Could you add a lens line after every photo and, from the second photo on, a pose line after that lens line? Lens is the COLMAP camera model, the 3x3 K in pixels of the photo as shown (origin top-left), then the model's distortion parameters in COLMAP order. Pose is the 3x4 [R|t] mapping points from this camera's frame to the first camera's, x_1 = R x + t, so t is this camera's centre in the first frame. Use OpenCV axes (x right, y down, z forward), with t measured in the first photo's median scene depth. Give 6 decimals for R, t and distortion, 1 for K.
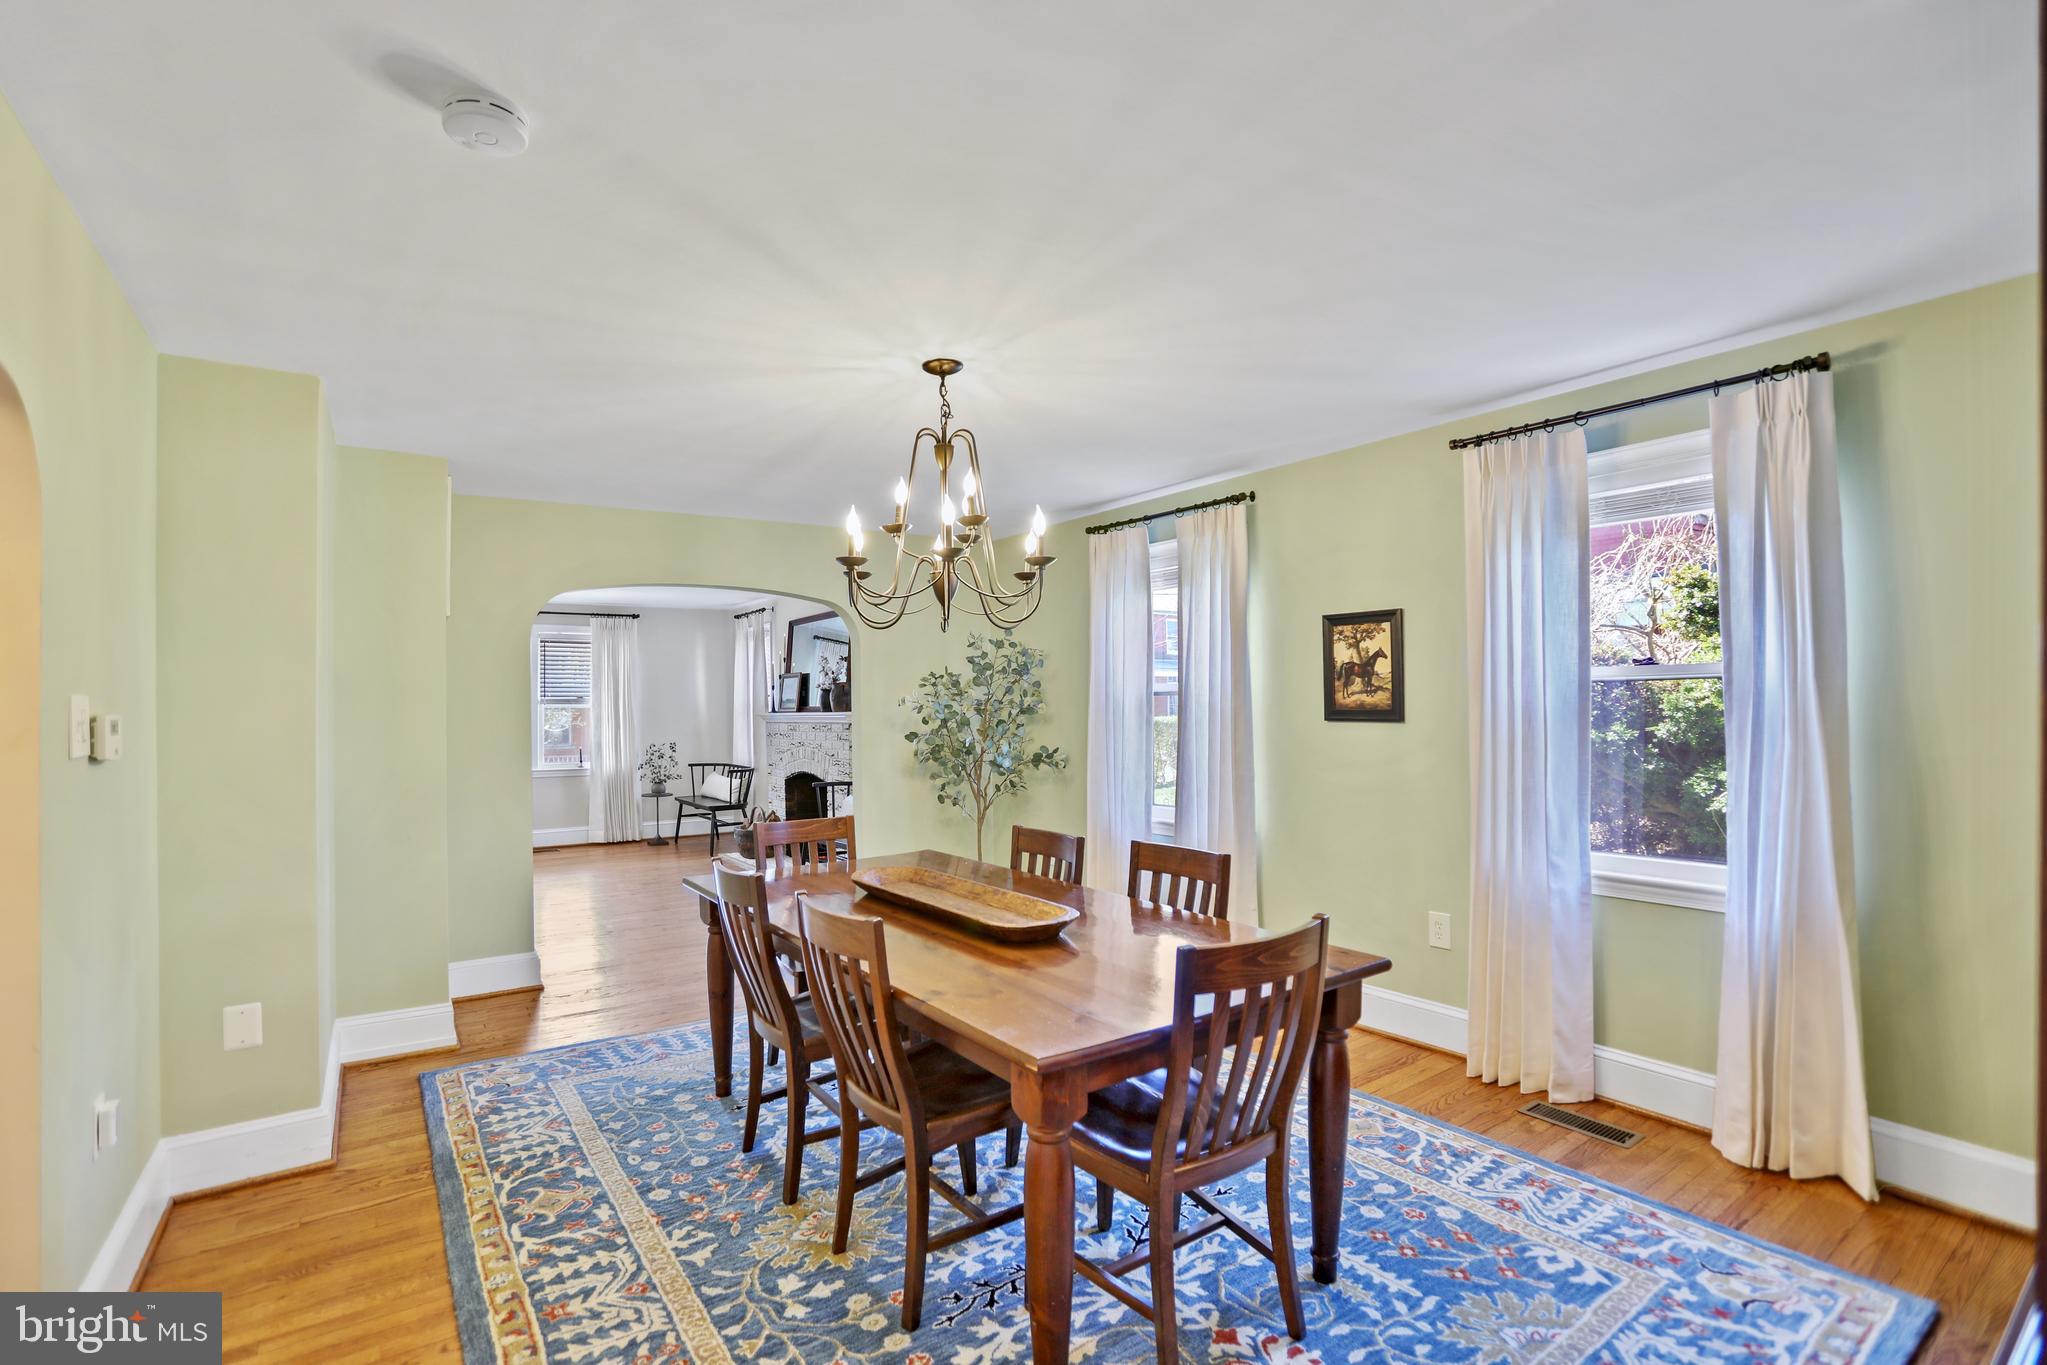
lens RADIAL K [[926.6, 0, 1017.4], [0, 926.6, 702.8], [0, 0, 1]] dist [-0.072781, 0.031860]
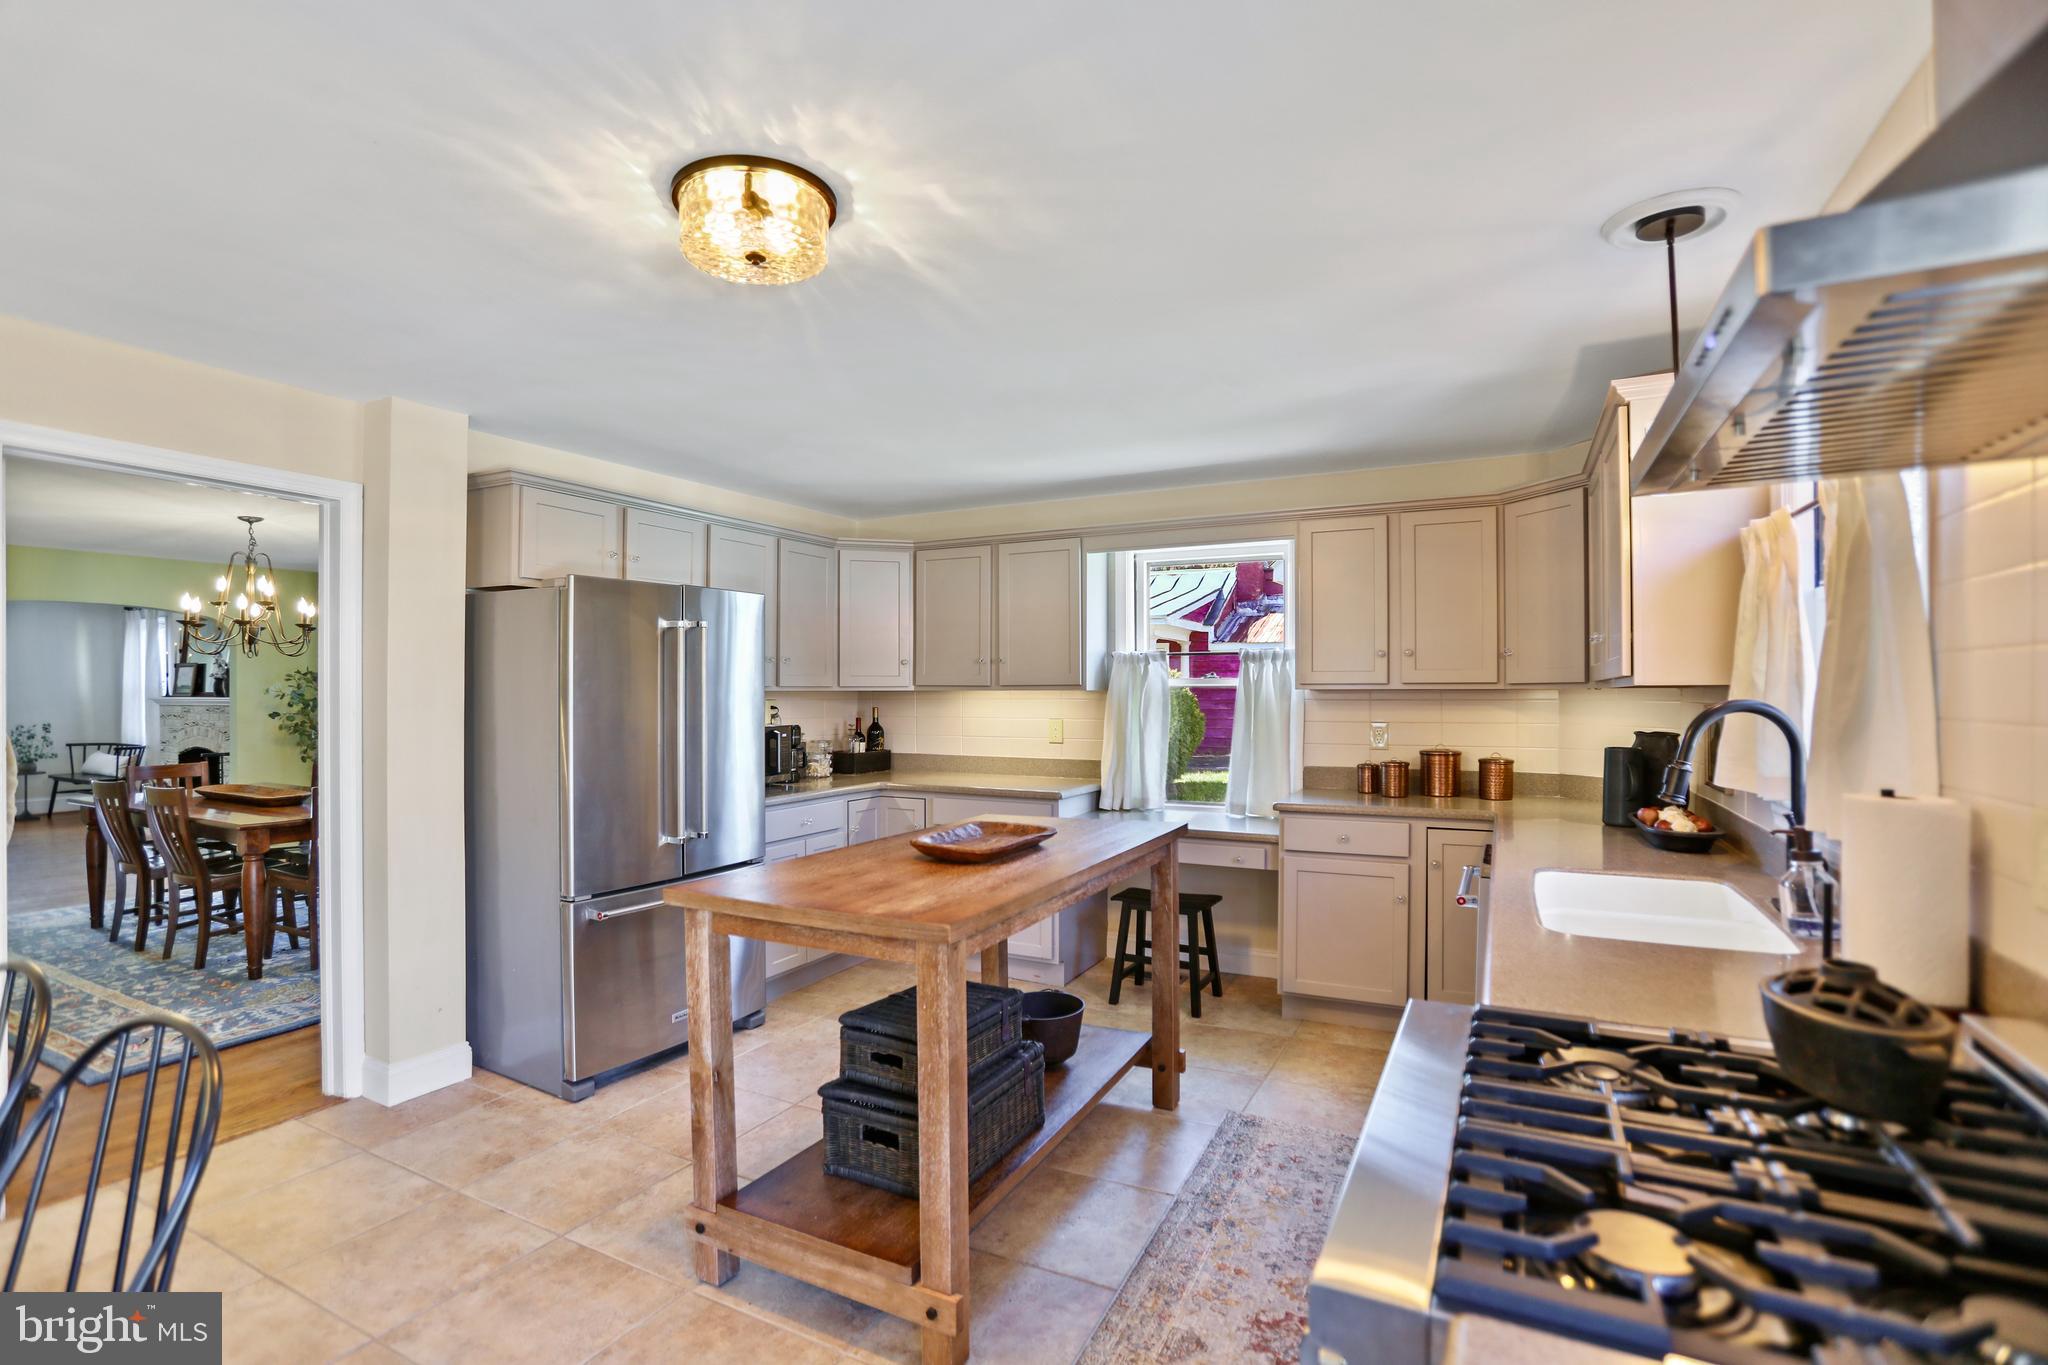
lens RADIAL K [[958.2, 0, 1012.3], [0, 958.2, 708.1], [0, 0, 1]] dist [-0.075528, 0.036511]
pose [[0.895337, 0.000204, 0.445389, 0.398760], [-0.010237, 0.999745, 0.020121, -0.022402], [-0.445271, -0.022574, 0.895111, -1.184847]]
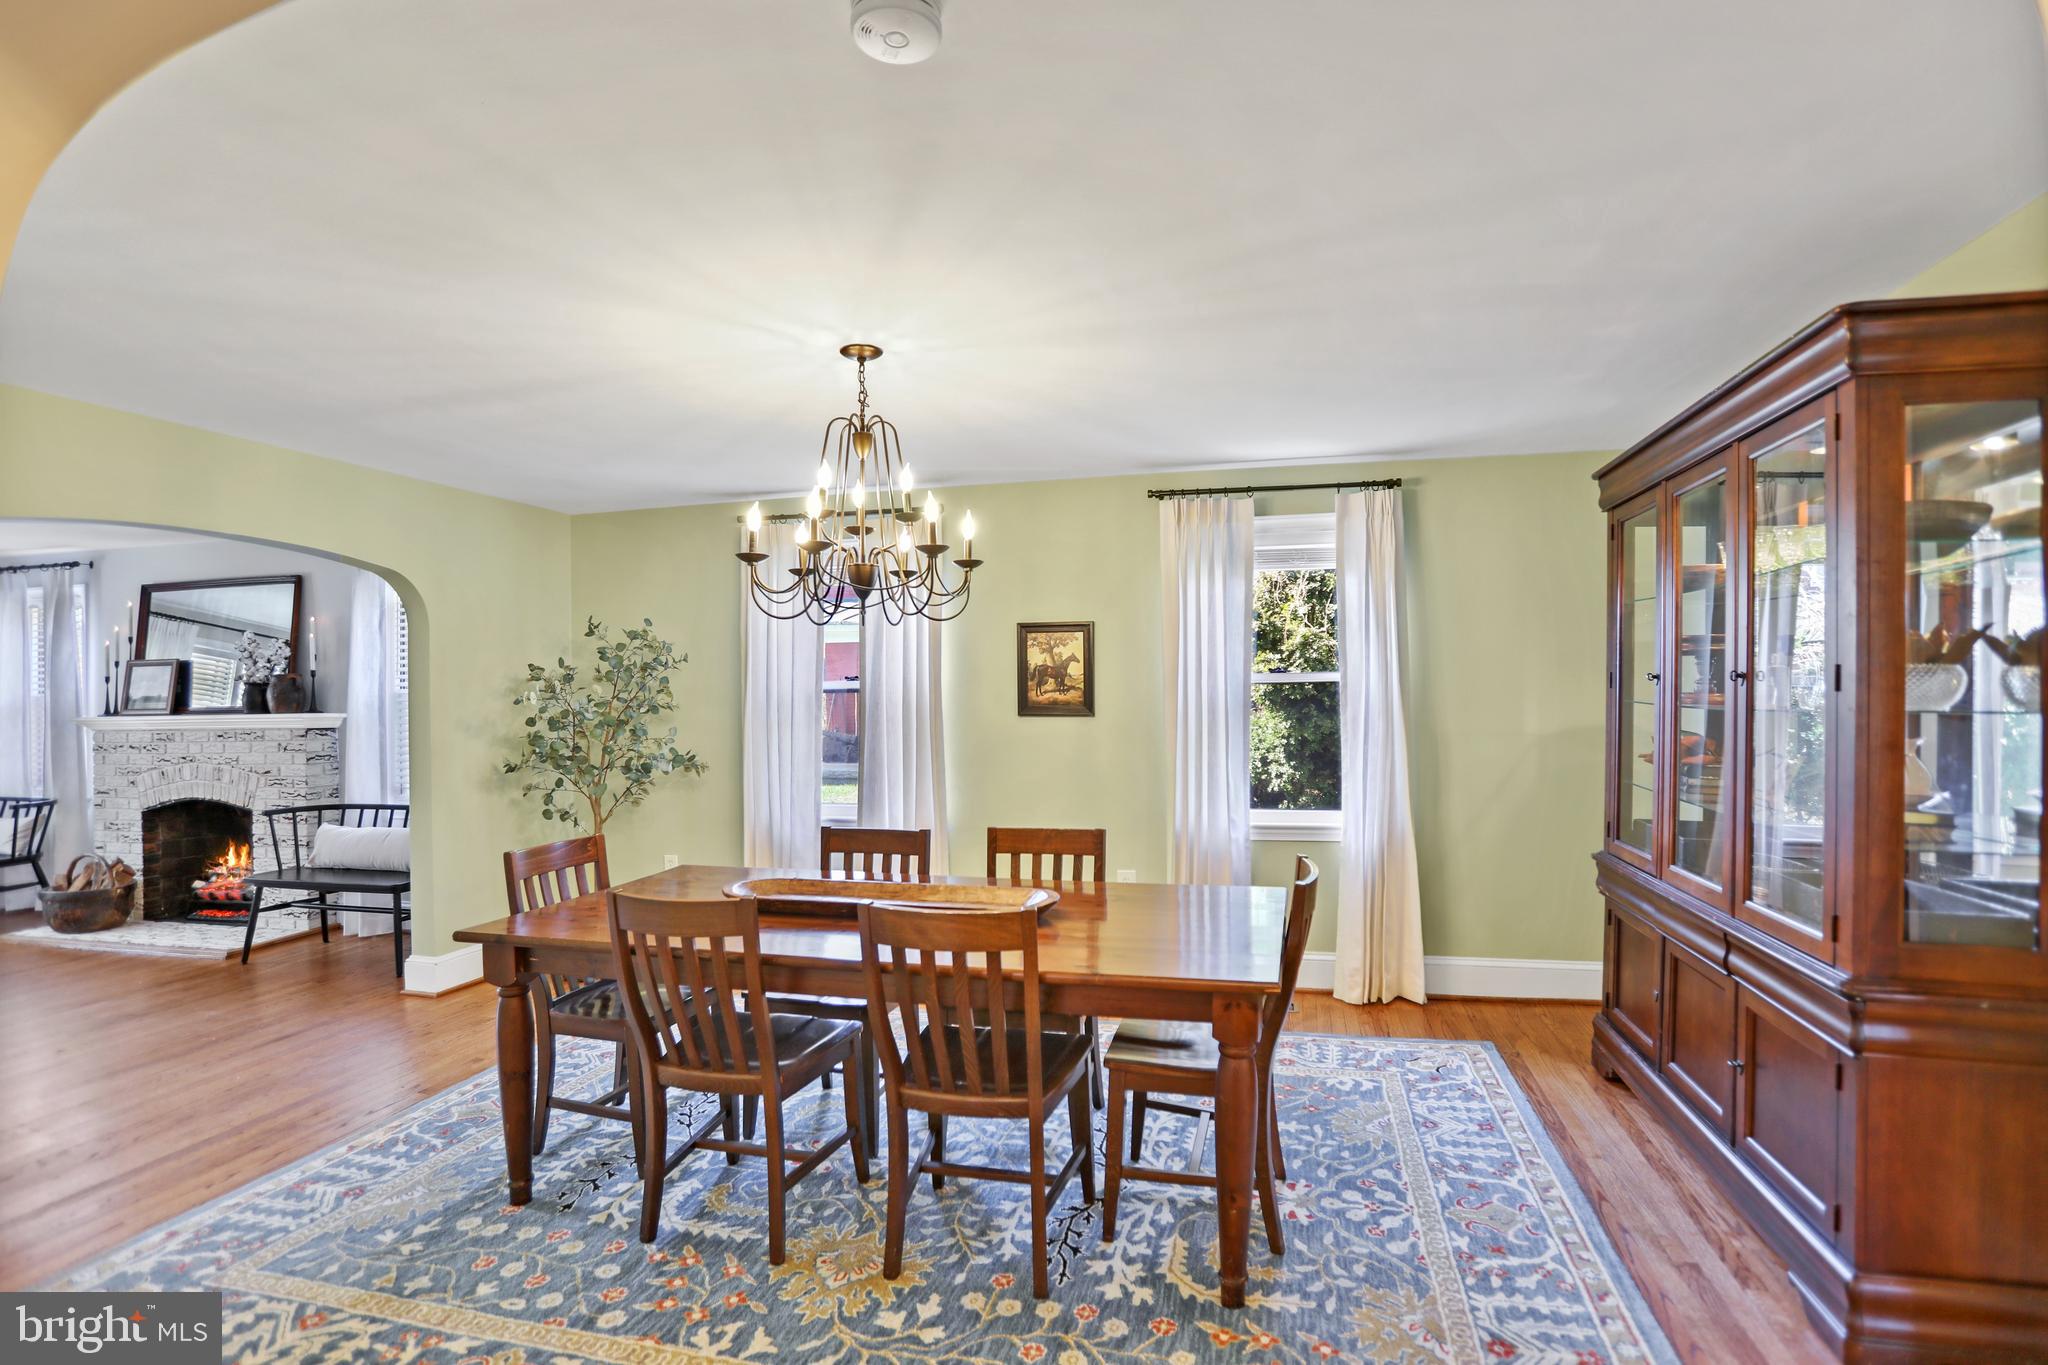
lens RADIAL K [[958.2, 0, 1012.3], [0, 958.2, 708.1], [0, 0, 1]] dist [-0.075528, 0.036511]
pose [[0.763045, -0.007928, 0.646296, -0.482346], [0.002270, 0.999951, 0.009586, -0.001441], [-0.646341, -0.005848, 0.763026, 0.110700]]
